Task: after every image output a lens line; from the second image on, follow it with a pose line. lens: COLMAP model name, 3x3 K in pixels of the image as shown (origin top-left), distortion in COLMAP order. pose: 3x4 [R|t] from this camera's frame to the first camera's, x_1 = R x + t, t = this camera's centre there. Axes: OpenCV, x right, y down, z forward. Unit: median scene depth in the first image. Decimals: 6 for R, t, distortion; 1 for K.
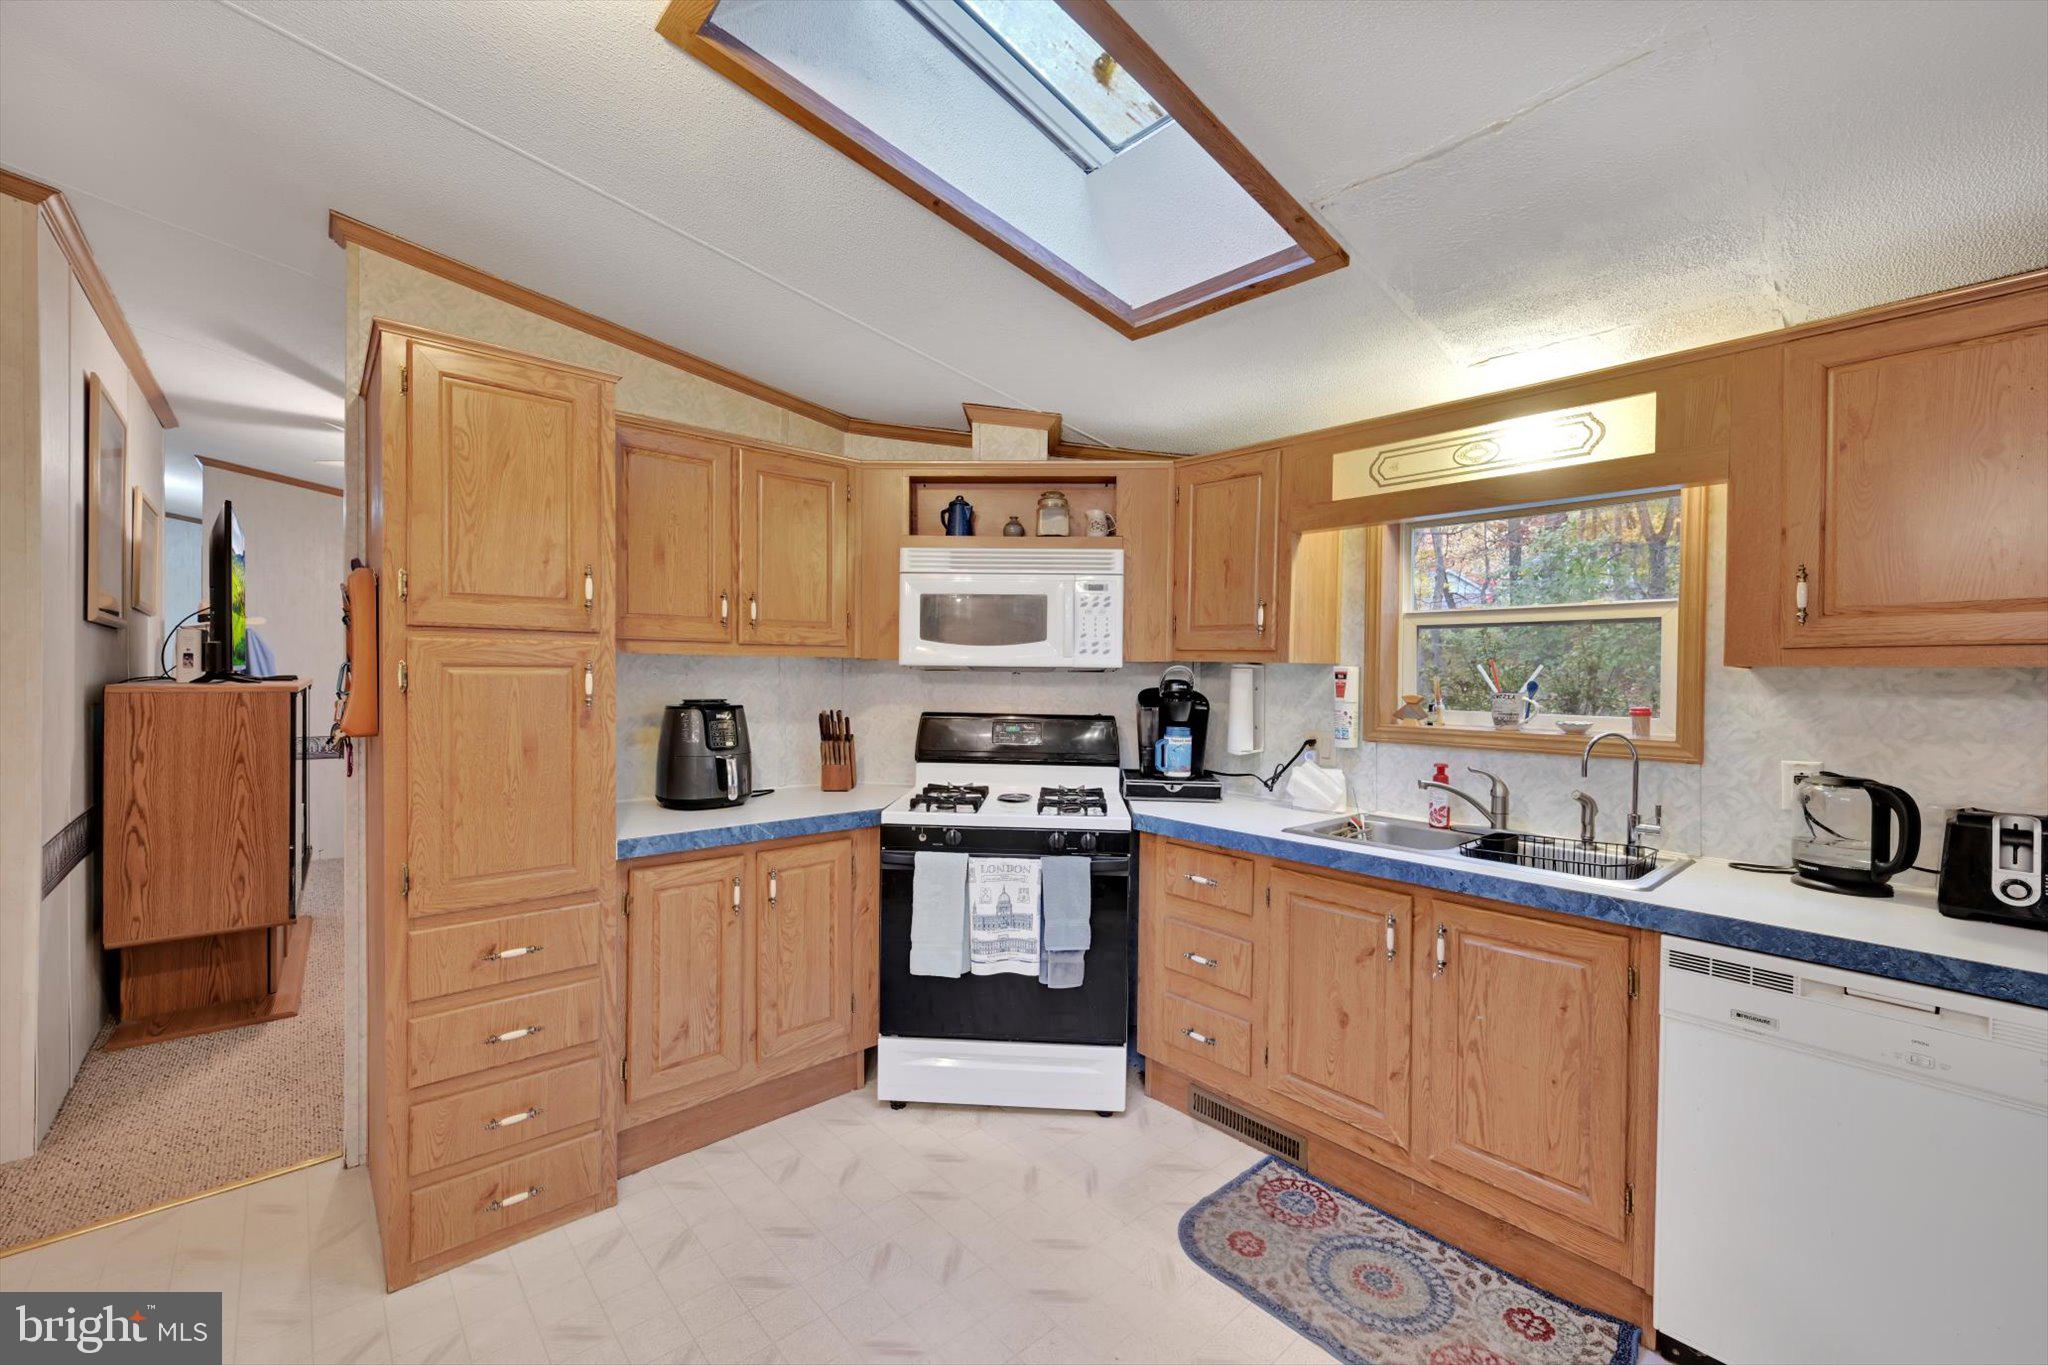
lens RADIAL K [[827.0, 0, 1024.0], [0, 827.0, 682.5], [0, 0, 1]] dist [0.001125, 0.000009]
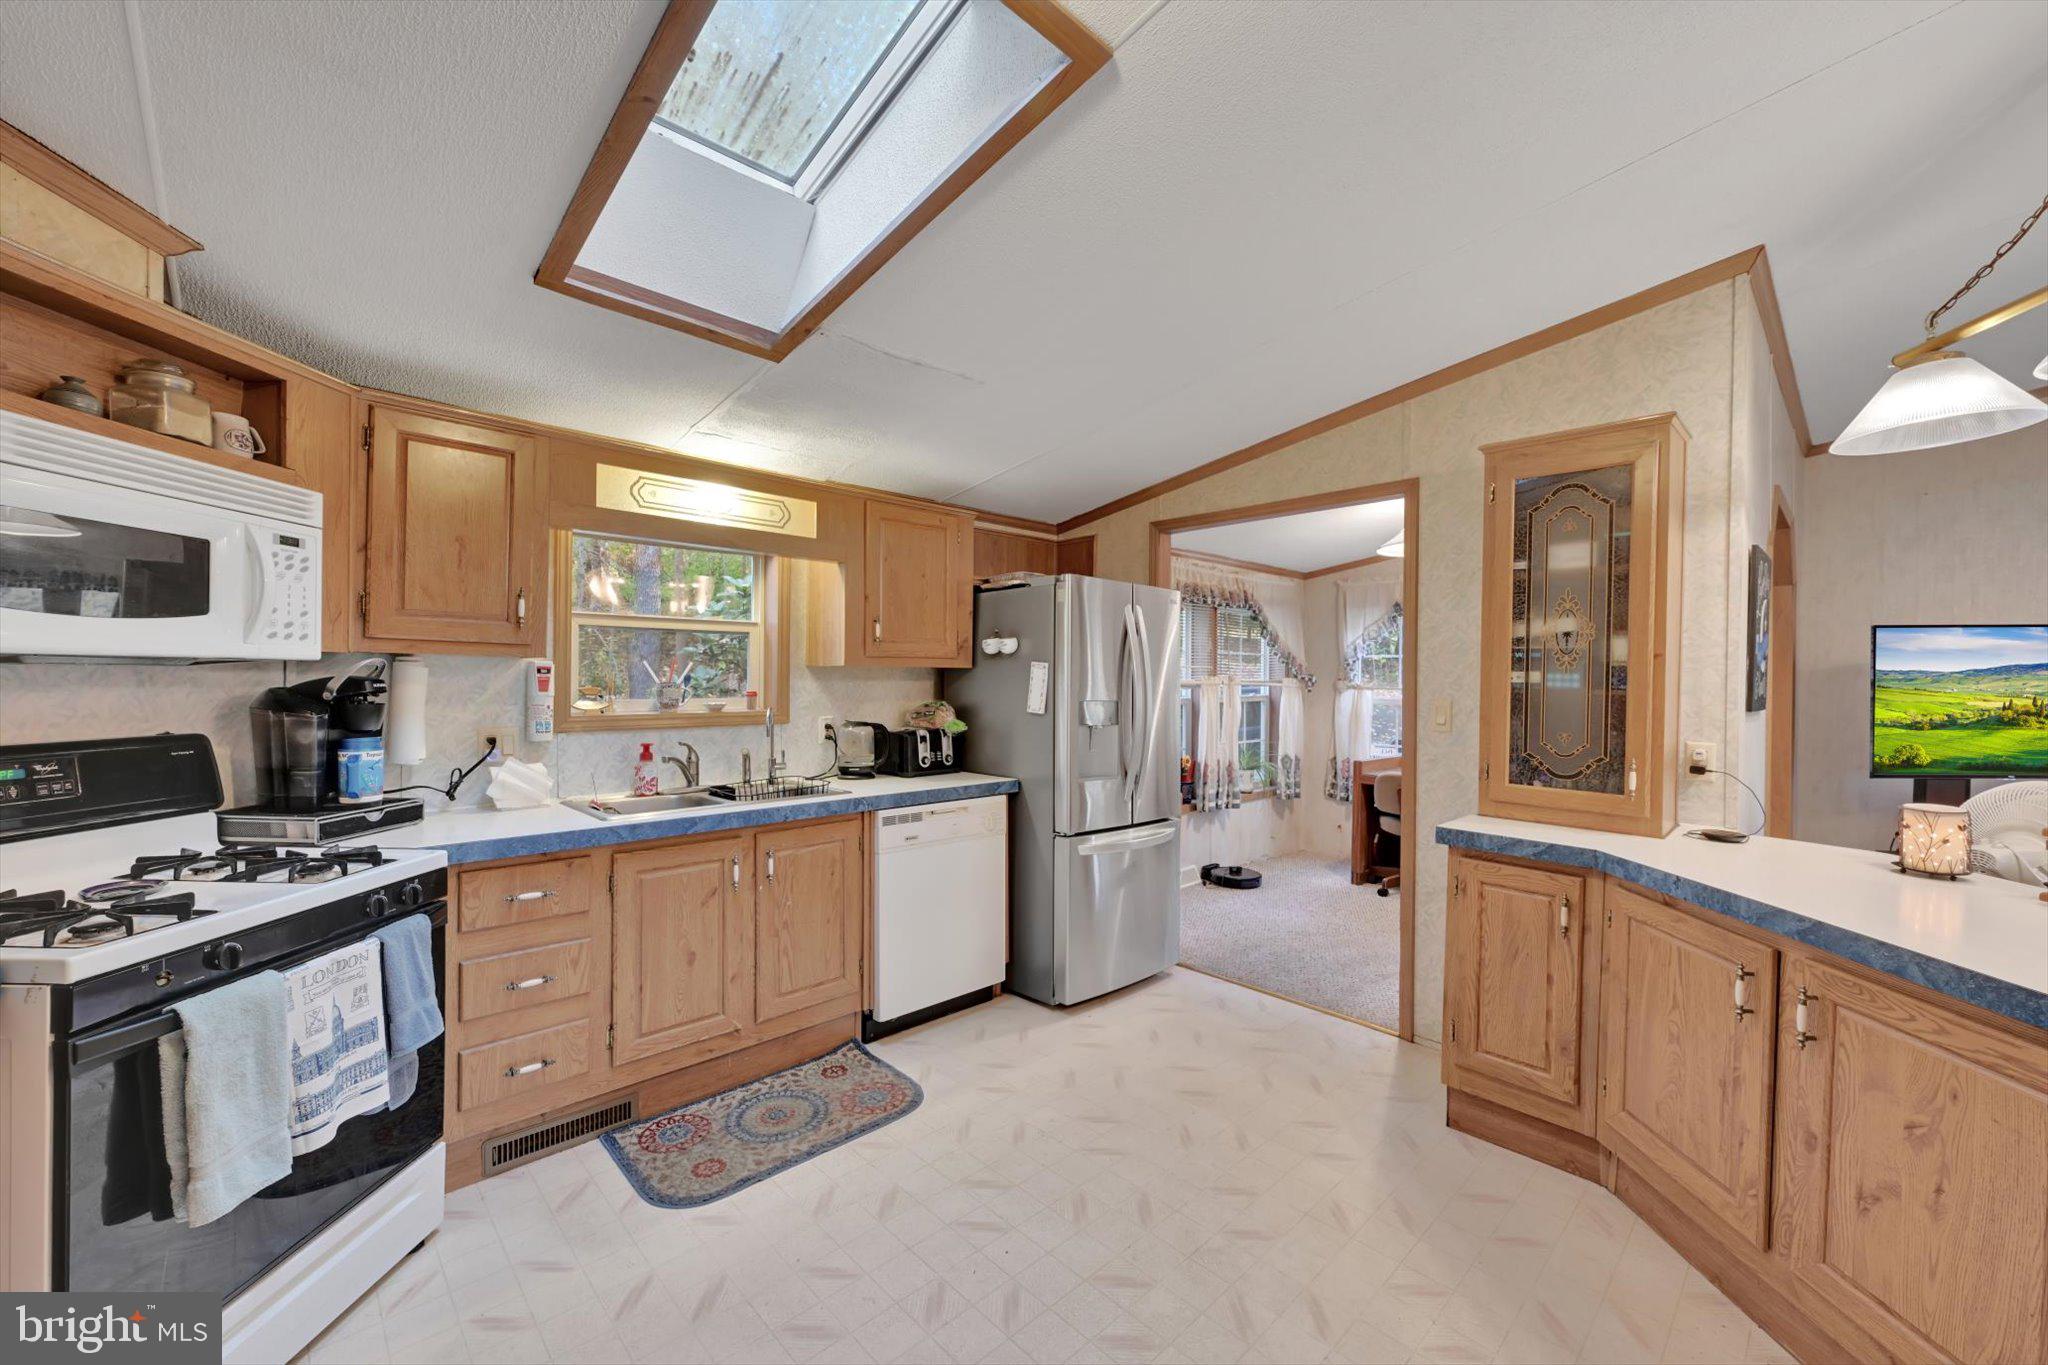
lens RADIAL K [[810.8, 0, 1024.0], [0, 810.8, 682.5], [0, 0, 1]] dist [-0.000352, -0.000098]
pose [[-0.039394, -0.020166, 0.999020, -0.678745], [0.002731, 0.999790, 0.020289, -0.012473], [-0.999220, 0.003527, -0.039331, 0.479651]]
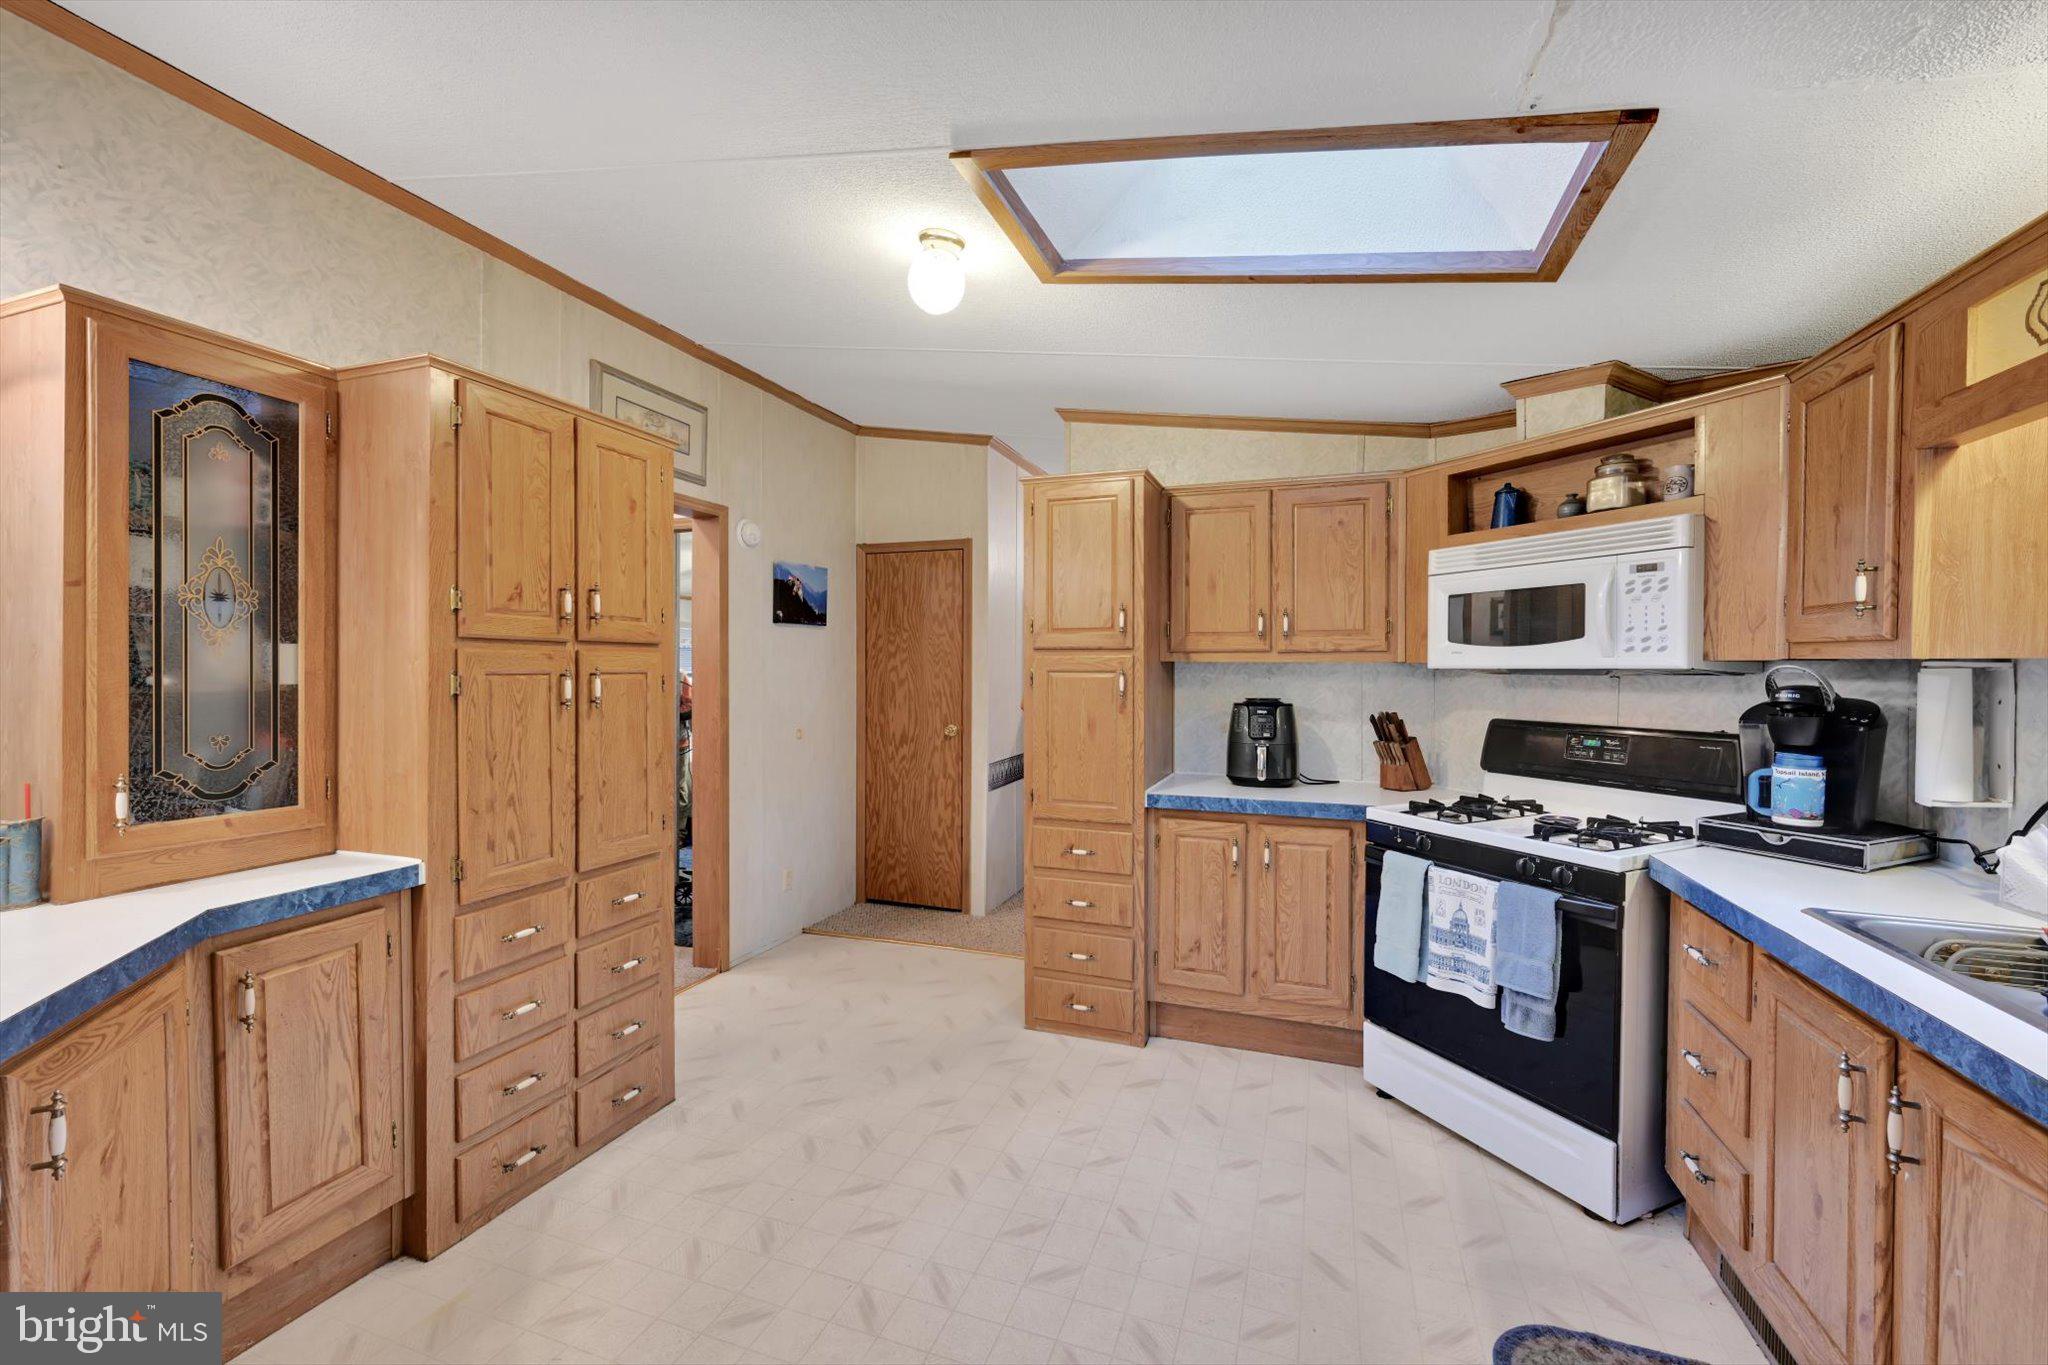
lens RADIAL K [[827.0, 0, 1024.0], [0, 827.0, 682.5], [0, 0, 1]] dist [0.001125, 0.000009]
pose [[0.471988, 0.004488, -0.881593, 0.567556], [-0.010945, 0.999940, -0.000770, 0.002170], [0.881537, 0.010013, 0.472009, 0.115863]]
